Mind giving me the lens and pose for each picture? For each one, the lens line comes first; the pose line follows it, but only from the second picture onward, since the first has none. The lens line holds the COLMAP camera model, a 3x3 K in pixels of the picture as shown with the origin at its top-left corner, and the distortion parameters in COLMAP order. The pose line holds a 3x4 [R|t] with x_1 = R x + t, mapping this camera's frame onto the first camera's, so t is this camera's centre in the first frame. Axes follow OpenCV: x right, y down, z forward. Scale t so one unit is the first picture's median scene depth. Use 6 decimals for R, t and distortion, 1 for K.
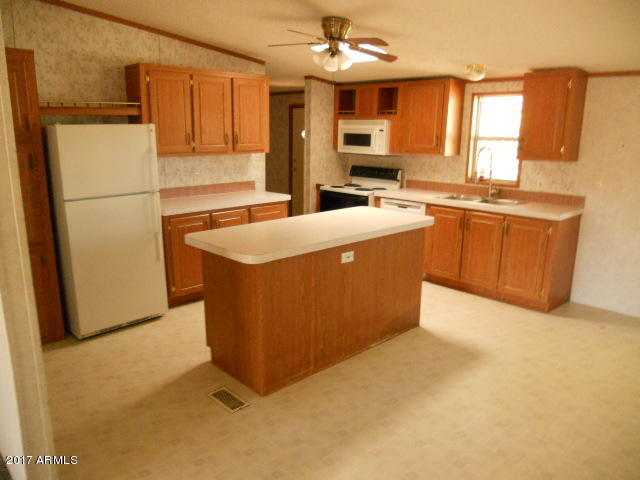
lens RADIAL K [[483.2, 0, 332.6], [0, 483.2, 239.8], [0, 0, 1]] dist [-0.042008, -0.003579]
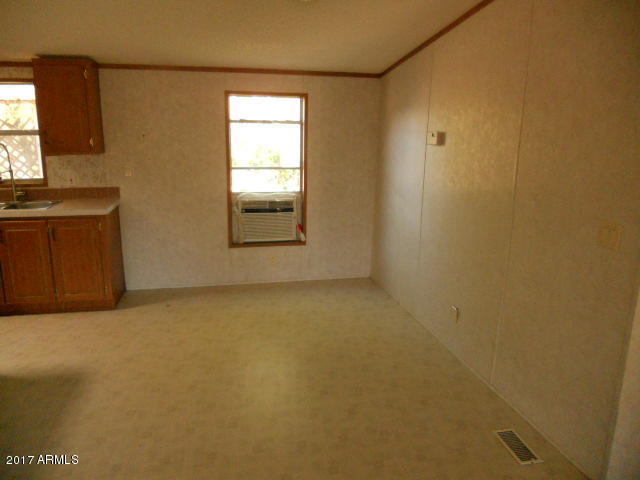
lens RADIAL K [[483.2, 0, 318.7], [0, 483.2, 239.3], [0, 0, 1]] dist [-0.042008, -0.003579]
pose [[0.549657, -0.198094, 0.811564, -0.085827], [0.182821, 0.976453, 0.114521, -0.021295], [-0.815140, 0.085424, 0.572930, 0.082613]]
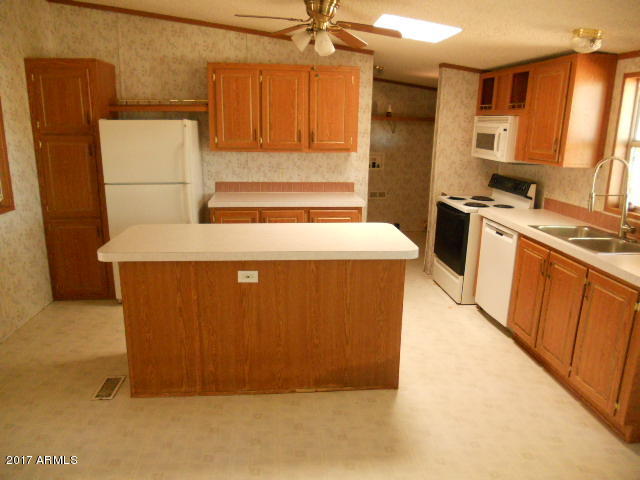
lens RADIAL K [[483.2, 0, 320.4], [0, 483.2, 243.1], [0, 0, 1]] dist [-0.042008, -0.003579]
pose [[0.774604, 0.153838, -0.613451, 0.440018], [-0.148765, 0.987070, 0.059687, -0.062822], [0.614702, 0.045026, 0.787474, 0.282693]]
